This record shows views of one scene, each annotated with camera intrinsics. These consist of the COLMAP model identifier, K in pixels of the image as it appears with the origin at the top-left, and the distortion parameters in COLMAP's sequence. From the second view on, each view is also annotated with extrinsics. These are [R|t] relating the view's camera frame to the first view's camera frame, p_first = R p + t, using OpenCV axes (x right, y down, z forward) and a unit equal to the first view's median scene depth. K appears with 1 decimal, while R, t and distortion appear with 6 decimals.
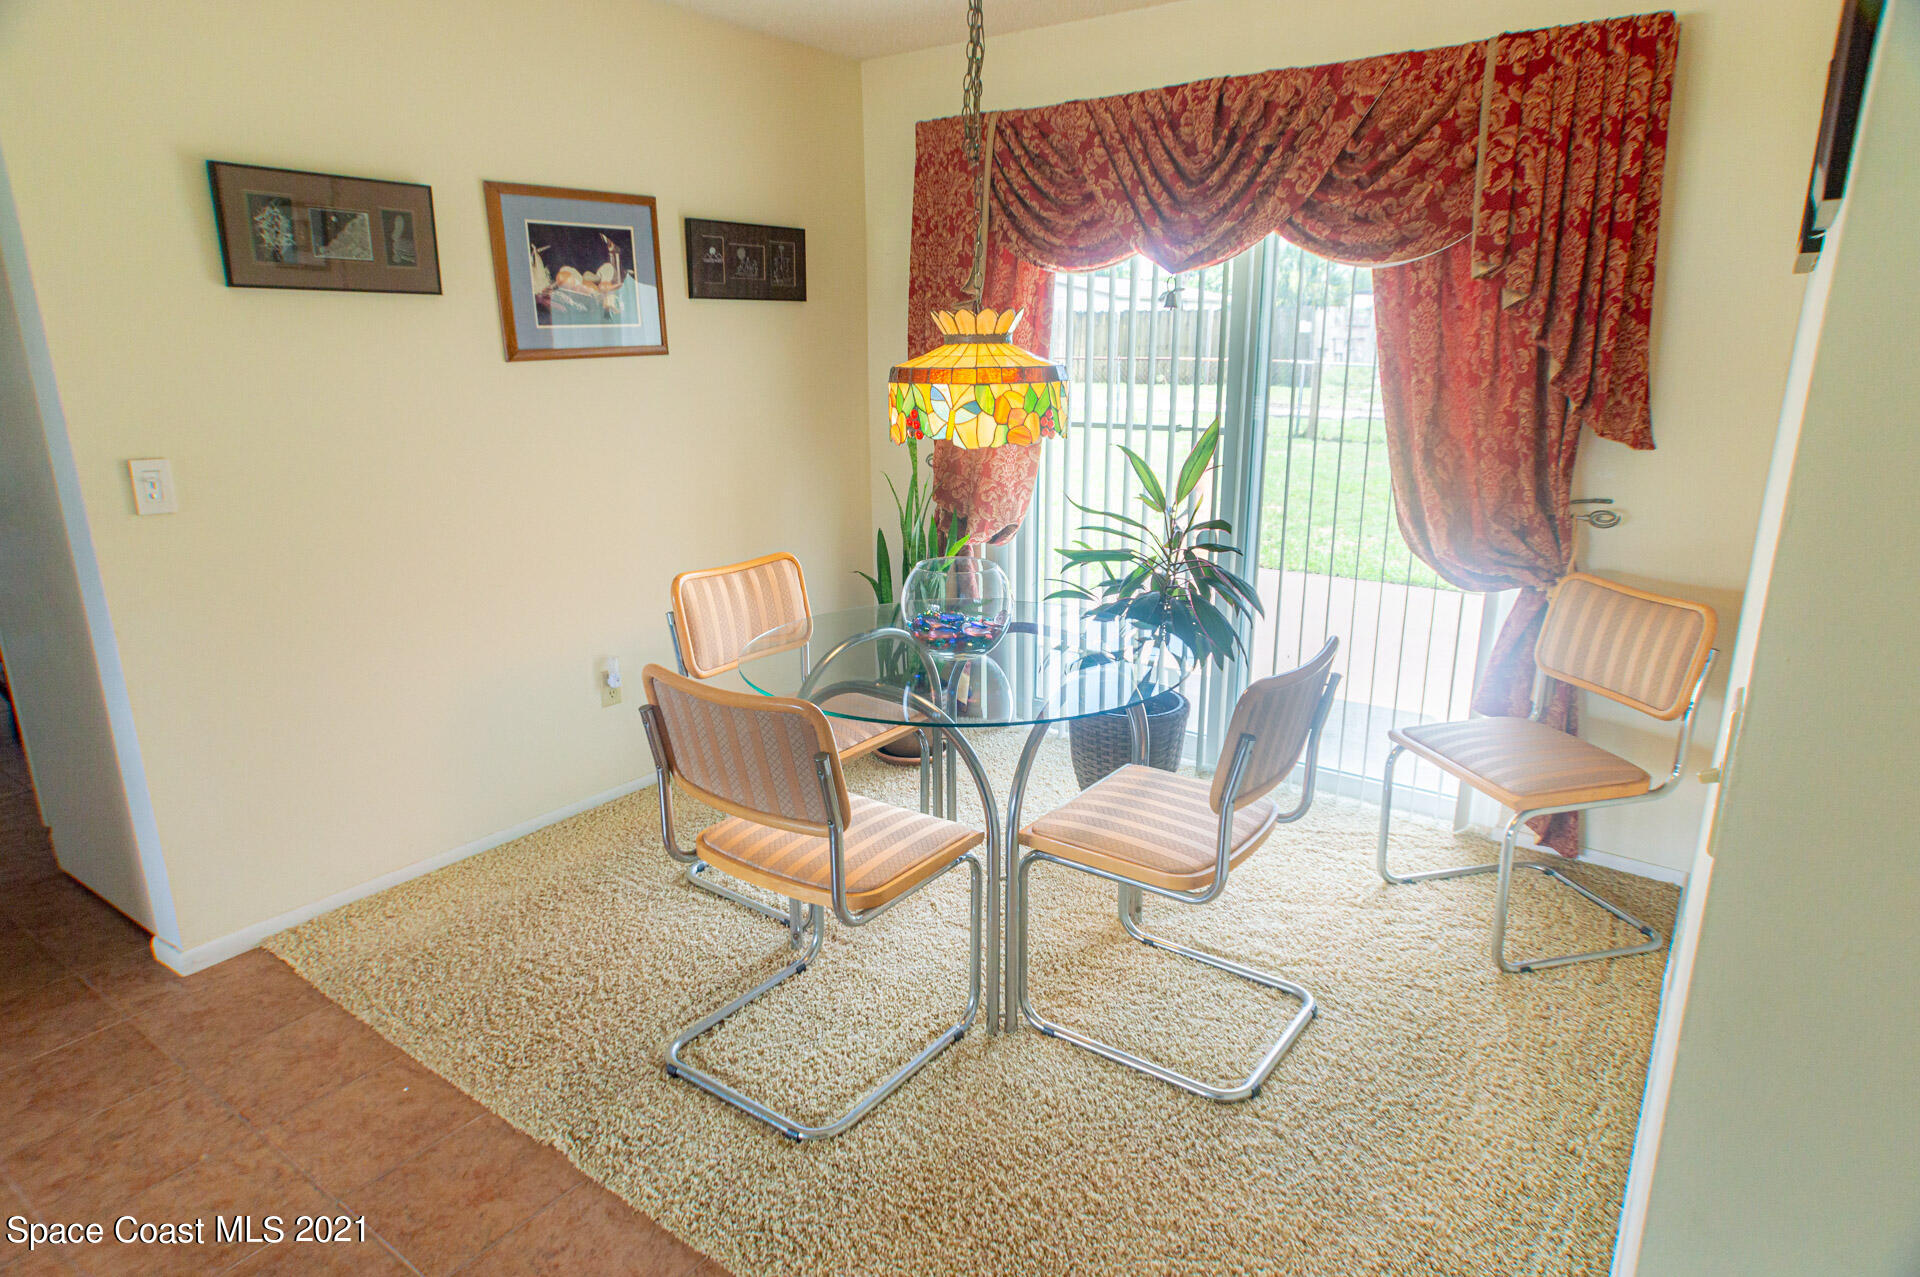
lens RADIAL K [[1116.7, 0, 954.6], [0, 1116.7, 631.5], [0, 0, 1]] dist [0.005901, 0.010400]
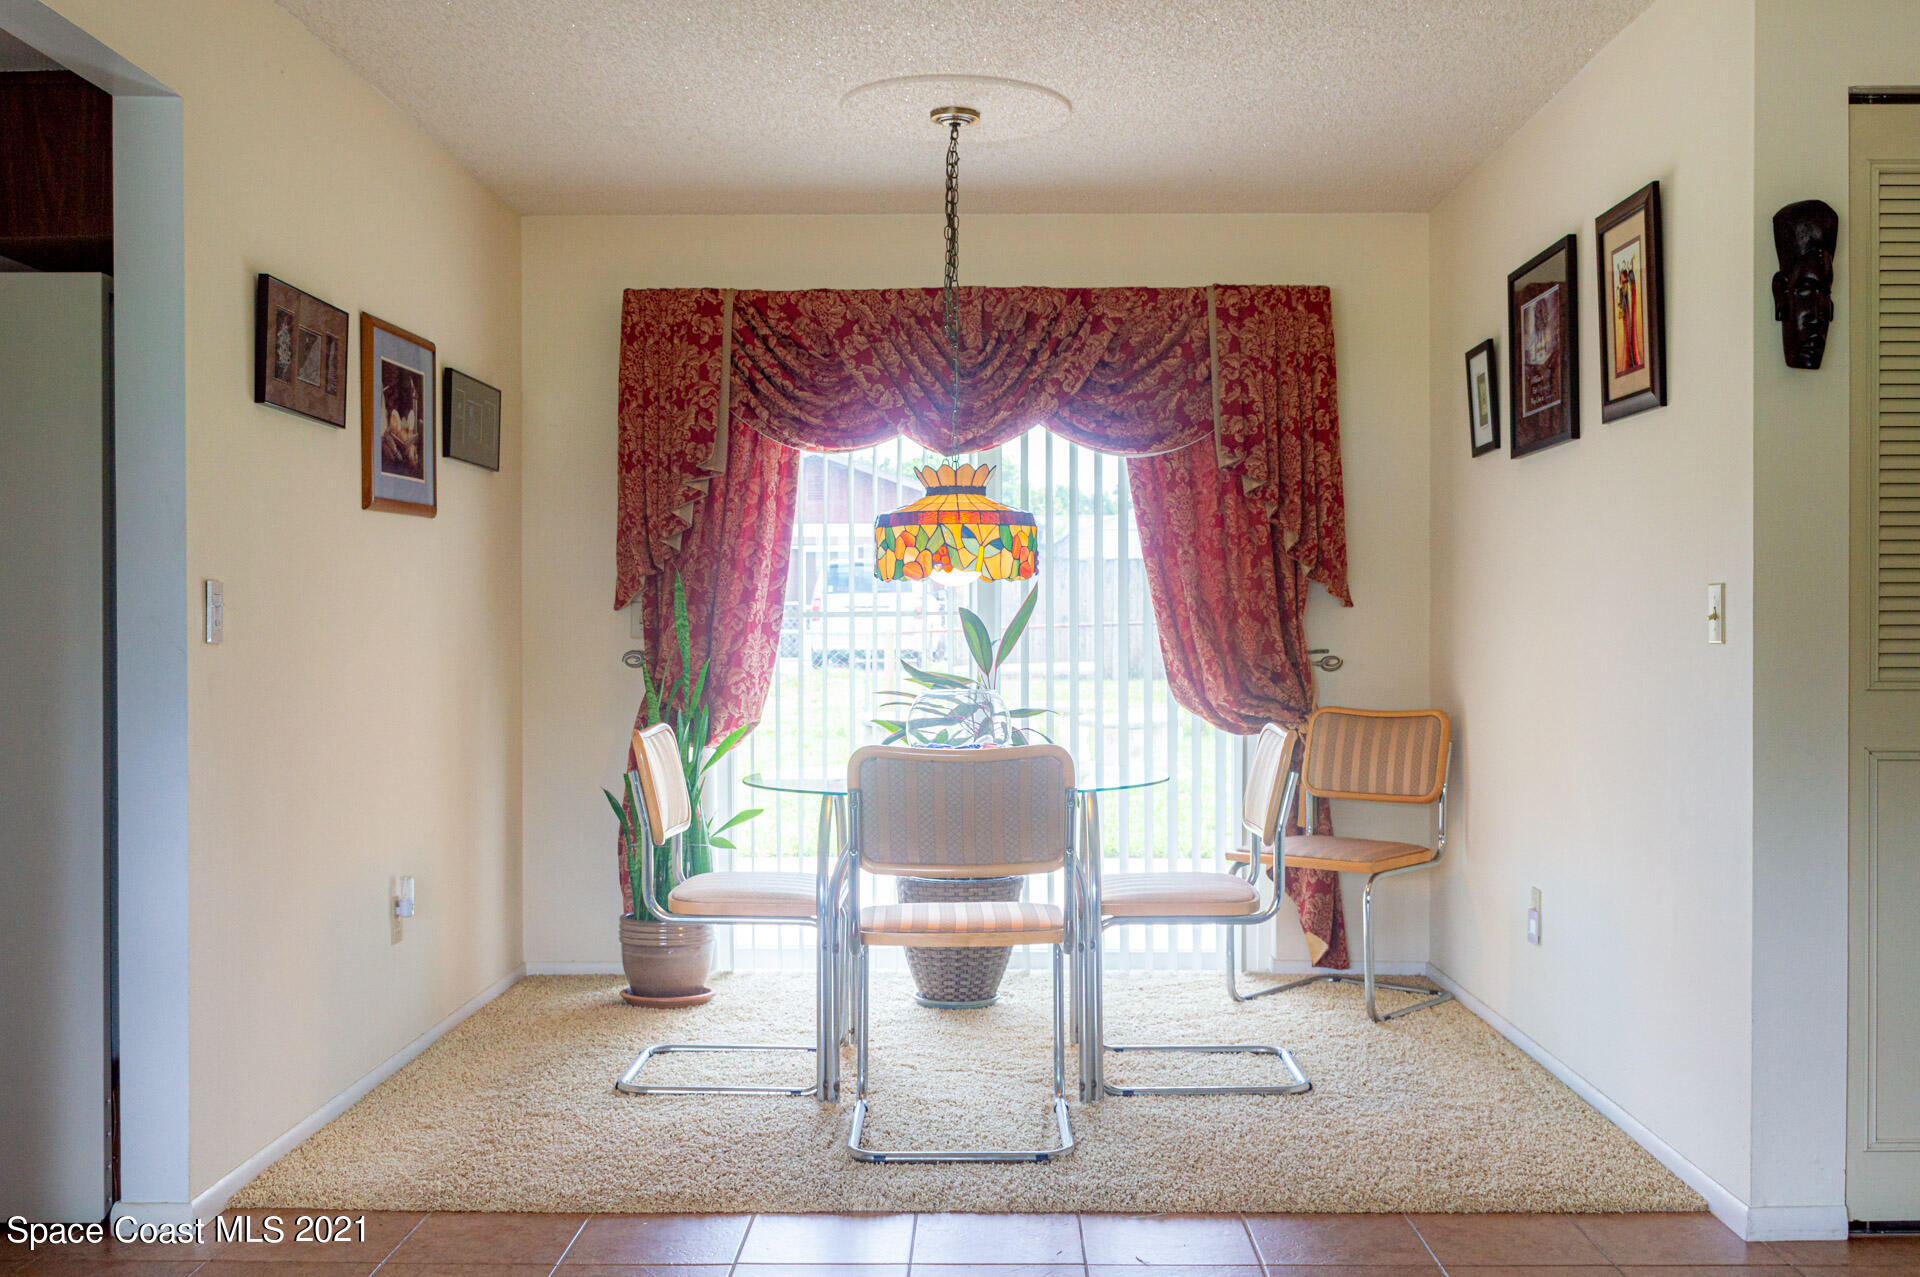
lens RADIAL K [[1897.1, 0, 962.7], [0, 1897.1, 636.3], [0, 0, 1]] dist [-0.019452, 0.000000]
pose [[0.813621, -0.002659, 0.581390, -0.906968], [0.149032, 0.967532, -0.204137, 0.223970], [-0.561970, 0.252736, 0.787600, -0.385022]]
